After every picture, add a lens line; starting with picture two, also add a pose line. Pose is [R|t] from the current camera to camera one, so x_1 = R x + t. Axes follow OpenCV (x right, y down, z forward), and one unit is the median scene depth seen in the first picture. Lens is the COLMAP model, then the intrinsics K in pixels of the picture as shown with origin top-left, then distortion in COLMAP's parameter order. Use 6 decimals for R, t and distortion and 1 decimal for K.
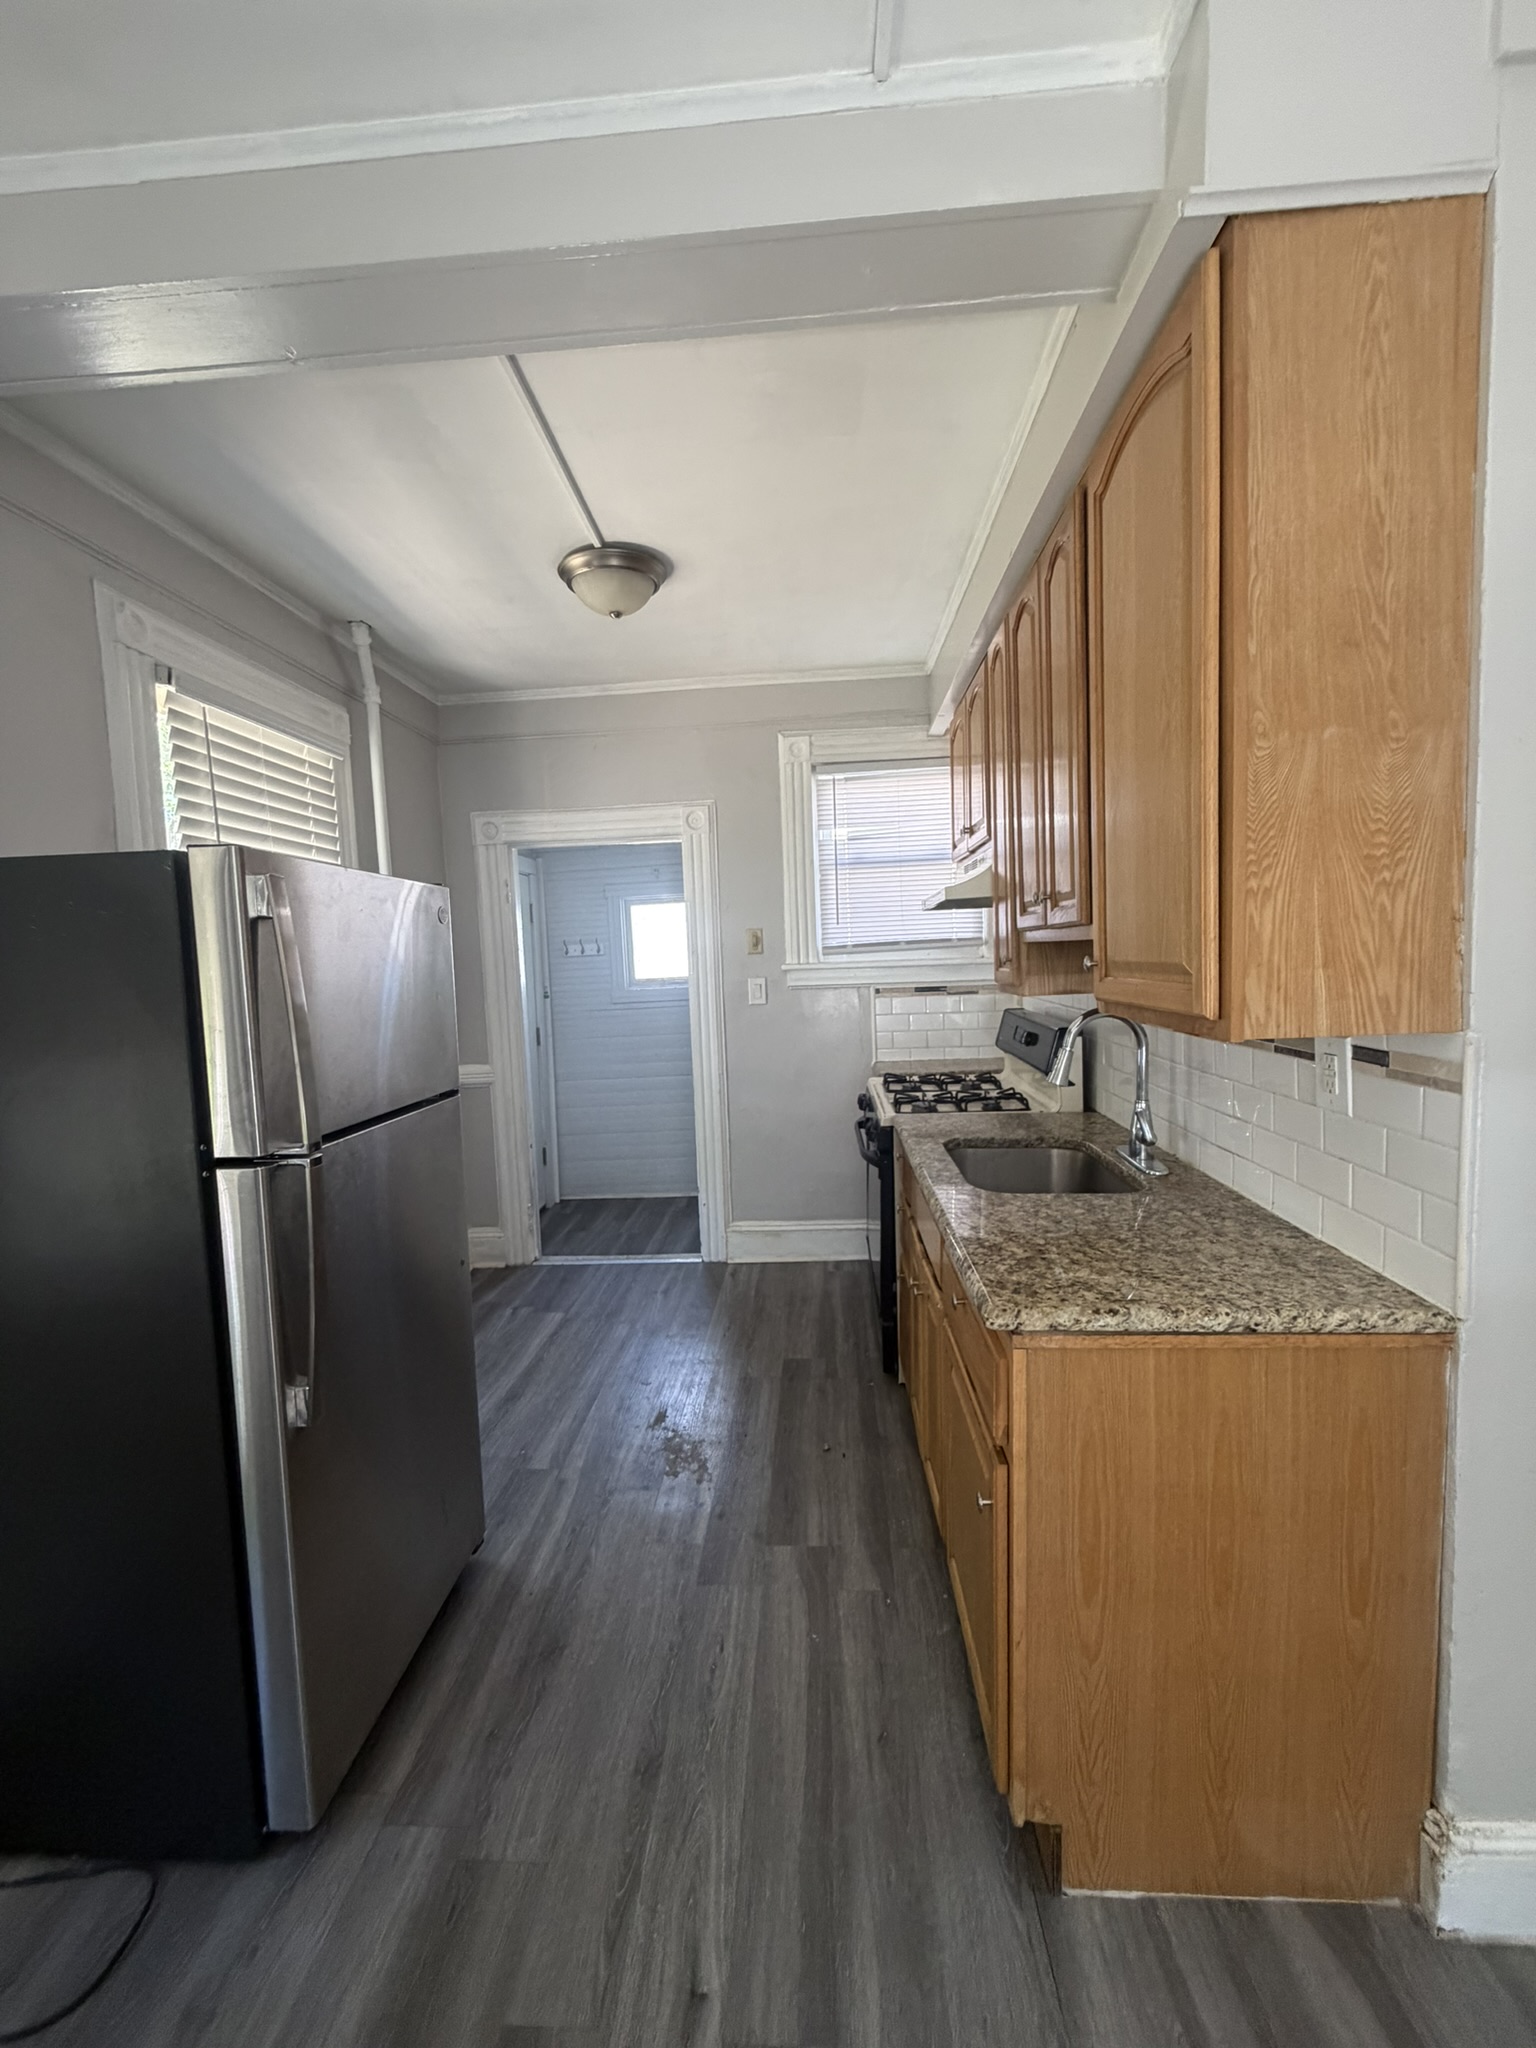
lens RADIAL K [[814.9, 0, 767.5], [0, 814.9, 1022.2], [0, 0, 1]] dist [-0.000600, -0.000067]
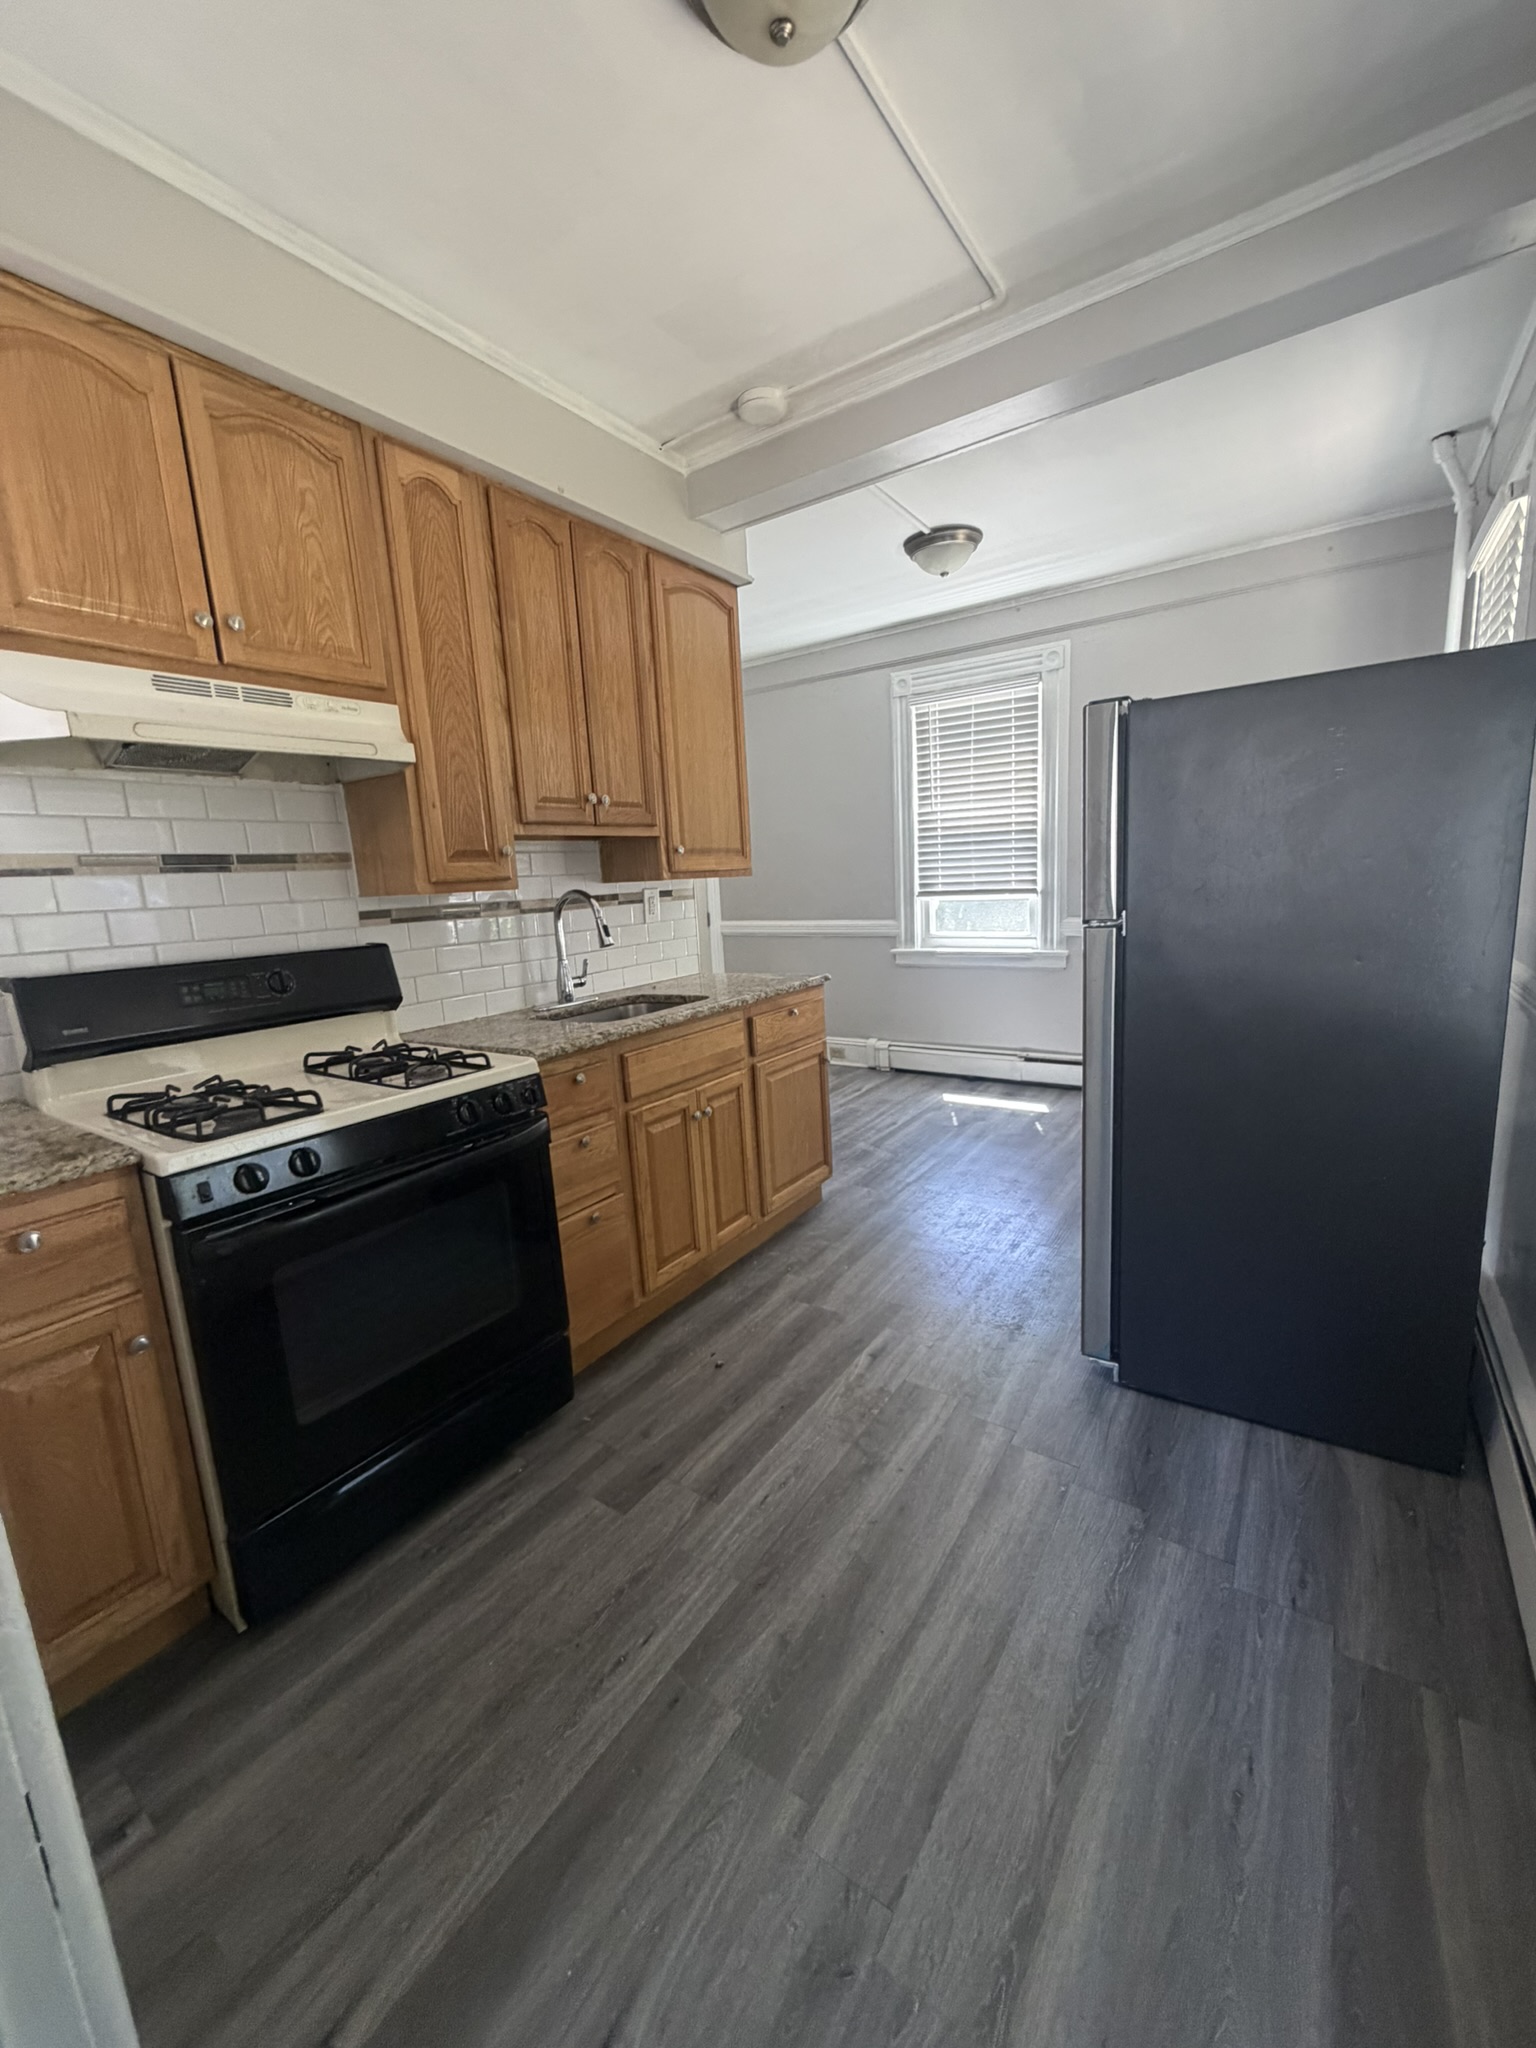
lens RADIAL K [[825.2, 0, 762.6], [0, 825.2, 1015.9], [0, 0, 1]] dist [-0.001227, -0.000080]
pose [[-0.855173, -0.005048, 0.518318, -0.932782], [0.128358, 0.966746, 0.221193, -0.132229], [-0.502198, 0.255688, -0.826088, 3.375375]]
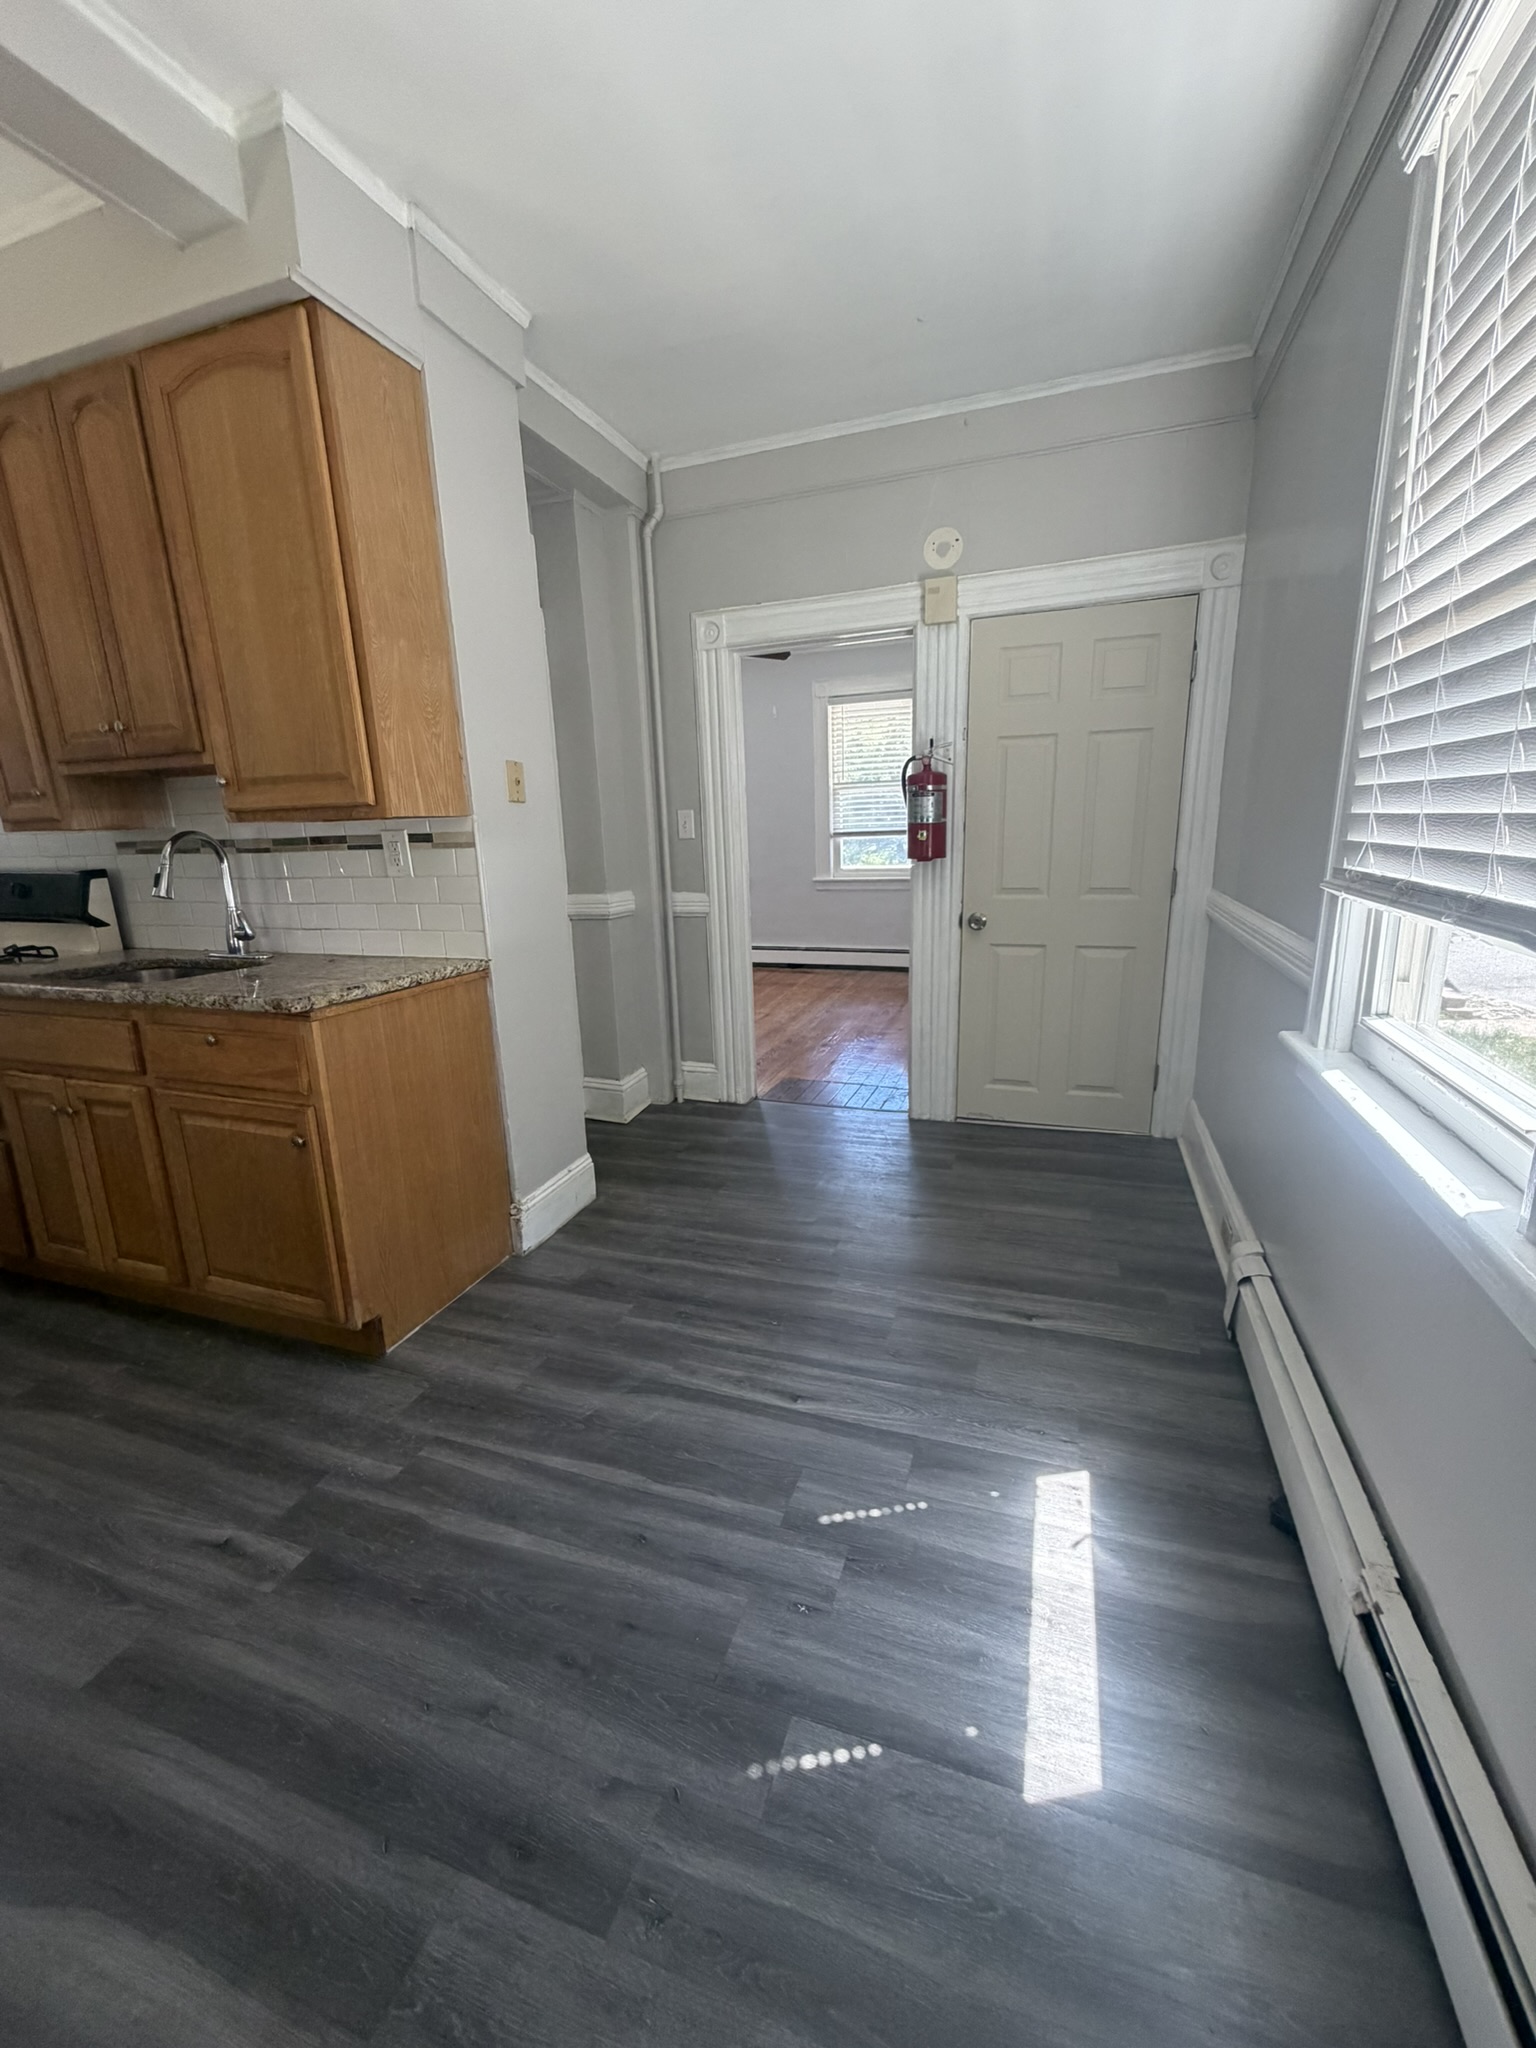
lens RADIAL K [[814.9, 0, 767.5], [0, 814.9, 1022.2], [0, 0, 1]] dist [-0.000600, -0.000067]
pose [[0.276920, -0.195922, 0.940707, -0.895151], [0.098393, 0.979628, 0.175064, 0.219250], [-0.955842, 0.044081, 0.290556, -0.255808]]
